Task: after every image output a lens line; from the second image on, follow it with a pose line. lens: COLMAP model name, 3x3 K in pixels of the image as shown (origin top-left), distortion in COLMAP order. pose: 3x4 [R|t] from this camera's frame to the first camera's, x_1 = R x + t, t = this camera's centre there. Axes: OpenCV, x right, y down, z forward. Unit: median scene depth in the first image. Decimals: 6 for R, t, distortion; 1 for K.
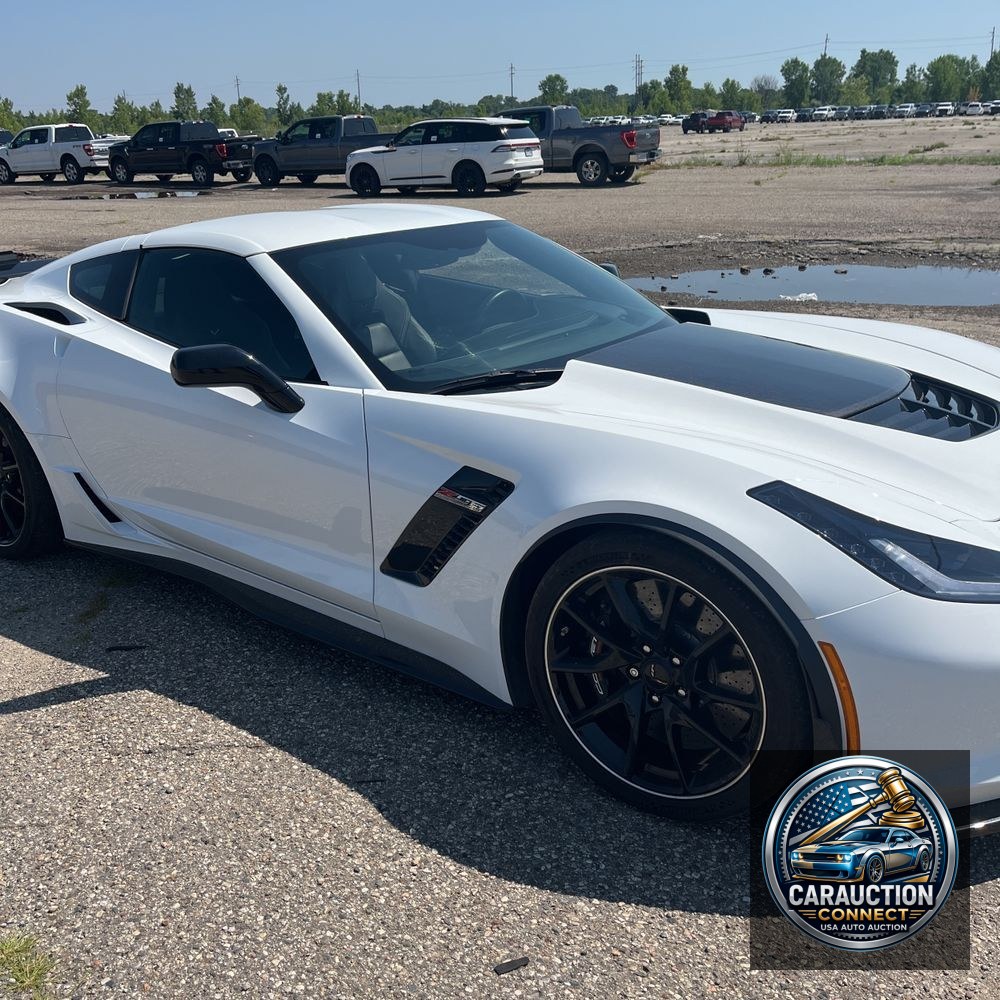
lens RADIAL K [[1020.6, 0, 487.6], [0, 1020.6, 512.2], [0, 0, 1]] dist [0.042078, -0.031296]
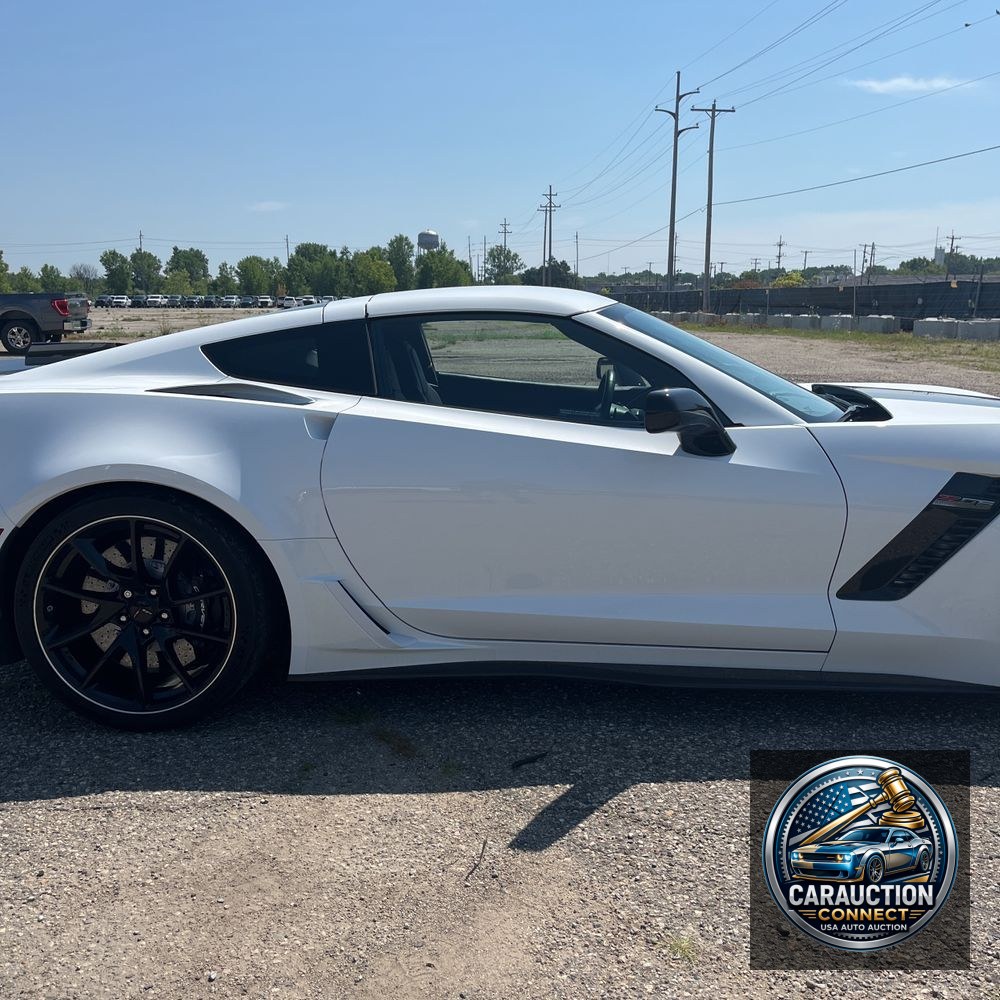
lens RADIAL K [[1016.0, 0, 497.1], [0, 1016.0, 505.2], [0, 0, 1]] dist [0.023997, 0.001259]
pose [[0.809705, -0.084720, 0.580690, -0.087720], [0.183928, 0.976303, -0.114029, 0.001981], [-0.557269, 0.199135, 0.806099, 0.031778]]
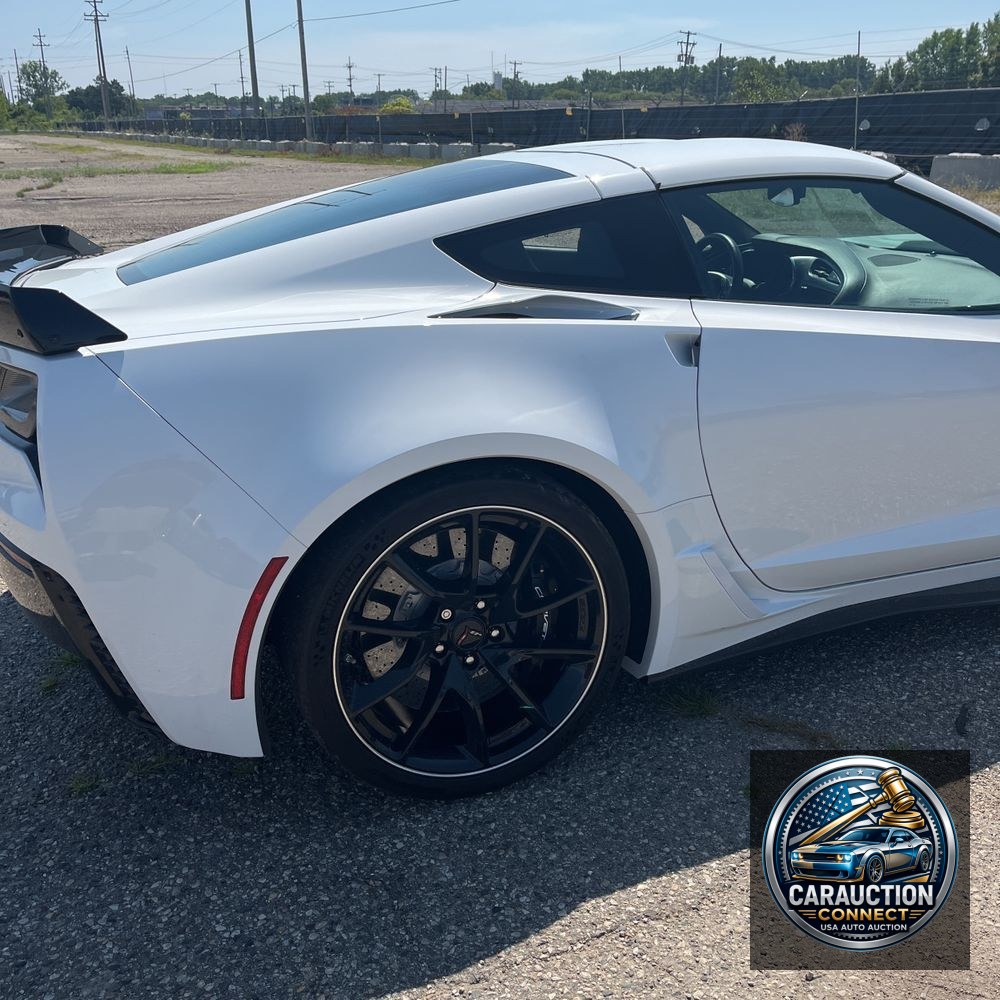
lens RADIAL K [[1002.9, 0, 512.7], [0, 1002.9, 498.8], [0, 0, 1]] dist [0.081561, -0.115533]
pose [[0.506846, -0.272403, 0.817865, -0.110034], [0.297265, 0.945794, 0.130791, -0.021128], [-0.809161, 0.176832, 0.560348, 0.086845]]
